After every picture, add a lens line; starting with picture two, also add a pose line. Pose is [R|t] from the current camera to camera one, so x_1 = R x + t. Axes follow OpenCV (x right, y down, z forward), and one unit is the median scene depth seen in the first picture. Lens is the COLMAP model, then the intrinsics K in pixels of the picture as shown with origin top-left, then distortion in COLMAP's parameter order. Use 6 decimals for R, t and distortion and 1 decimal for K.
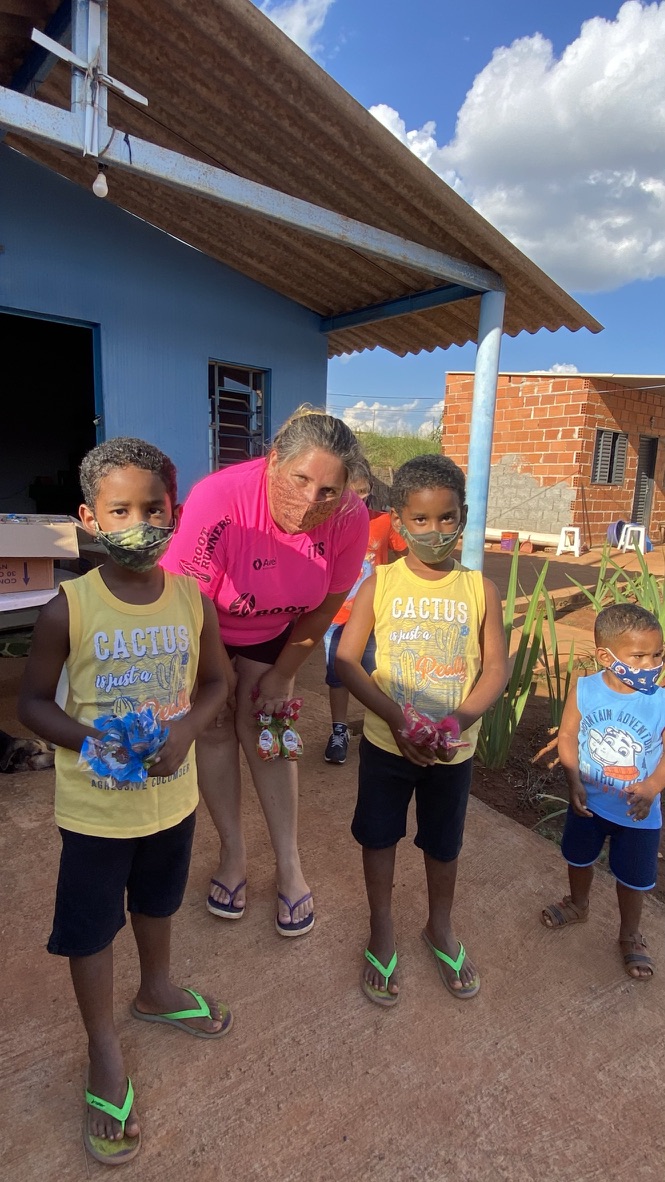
lens RADIAL K [[602.8, 0, 332.5], [0, 602.8, 591.0], [0, 0, 1]] dist [0.004179, -0.000522]
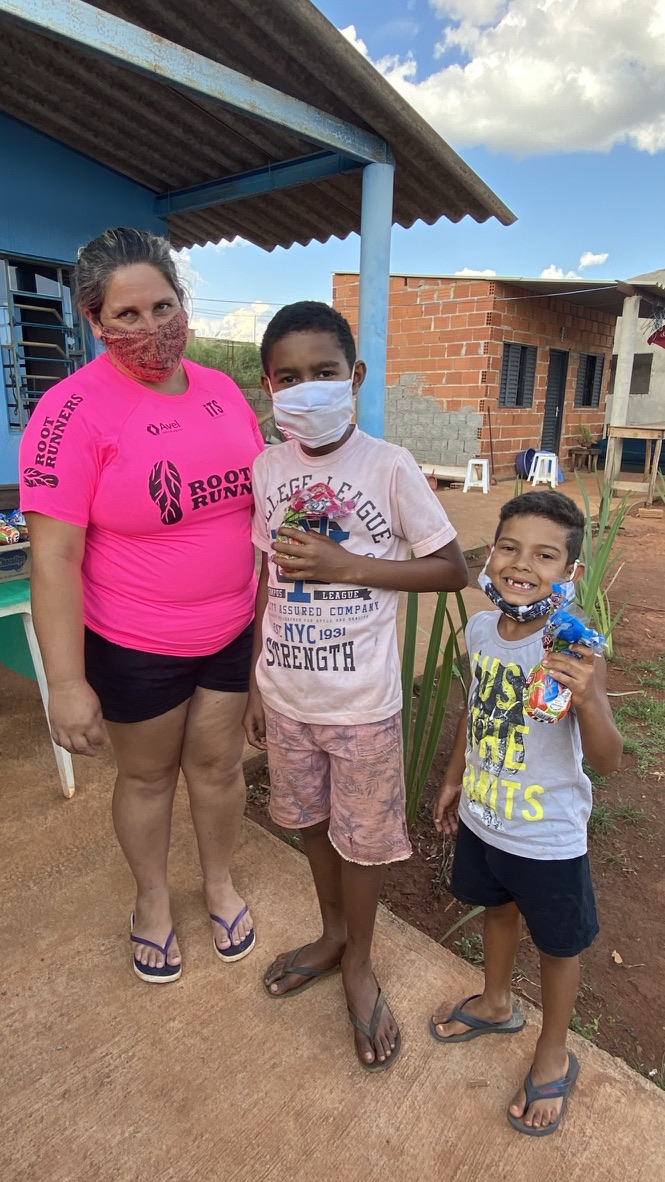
lens RADIAL K [[665.4, 0, 332.5], [0, 665.4, 591.0], [0, 0, 1]] dist [-0.001456, -0.017221]
pose [[0.985469, -0.061496, 0.158335, 0.039290], [0.045201, 0.993493, 0.104536, -0.047583], [-0.163733, -0.095860, 0.981836, 0.123903]]
